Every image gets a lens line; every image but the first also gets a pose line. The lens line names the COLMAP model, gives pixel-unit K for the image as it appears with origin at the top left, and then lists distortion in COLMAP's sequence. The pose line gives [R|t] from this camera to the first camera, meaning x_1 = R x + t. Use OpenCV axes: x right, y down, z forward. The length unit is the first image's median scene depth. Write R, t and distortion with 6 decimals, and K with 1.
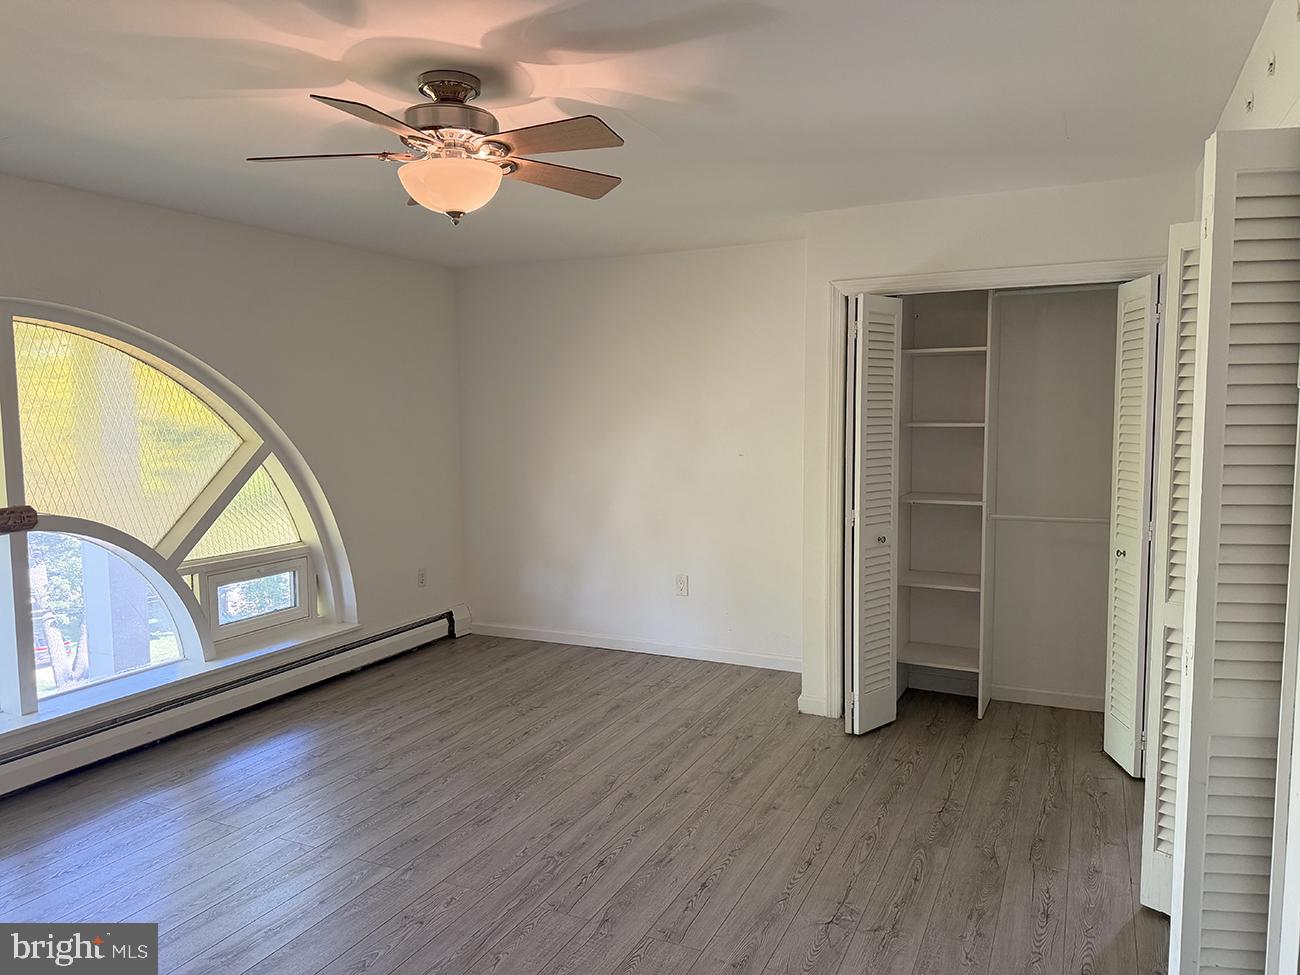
lens RADIAL K [[897.1, 0, 650.0], [0, 897.1, 487.5], [0, 0, 1]] dist [0.076010, -0.106338]
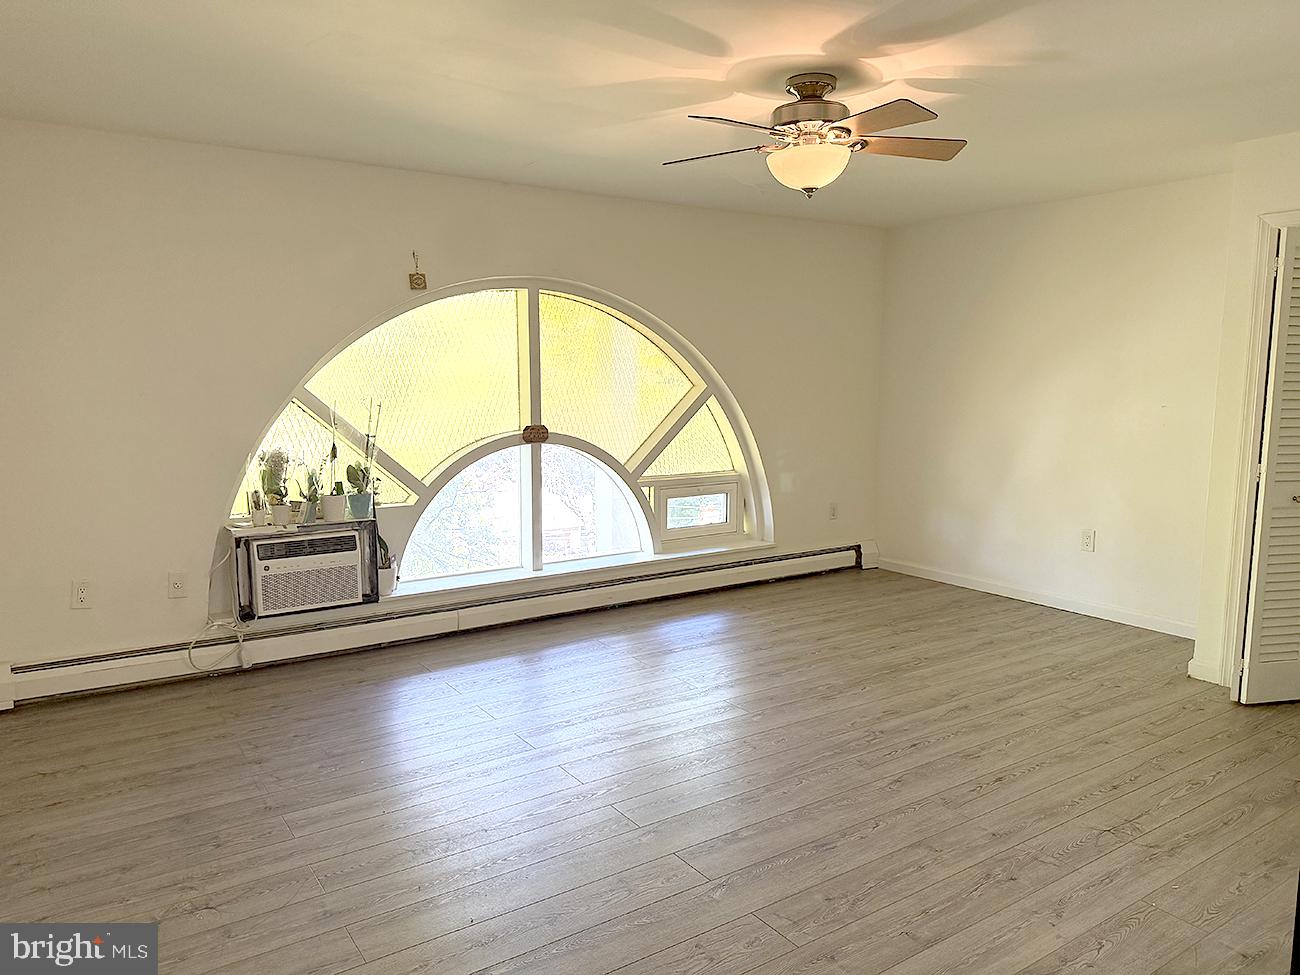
lens RADIAL K [[897.1, 0, 650.0], [0, 897.1, 487.5], [0, 0, 1]] dist [0.076010, -0.106338]
pose [[0.861669, 0.070979, -0.502483, 0.154424], [-0.050595, 0.997252, 0.054108, 0.029714], [0.504943, -0.021200, 0.862892, -0.116324]]
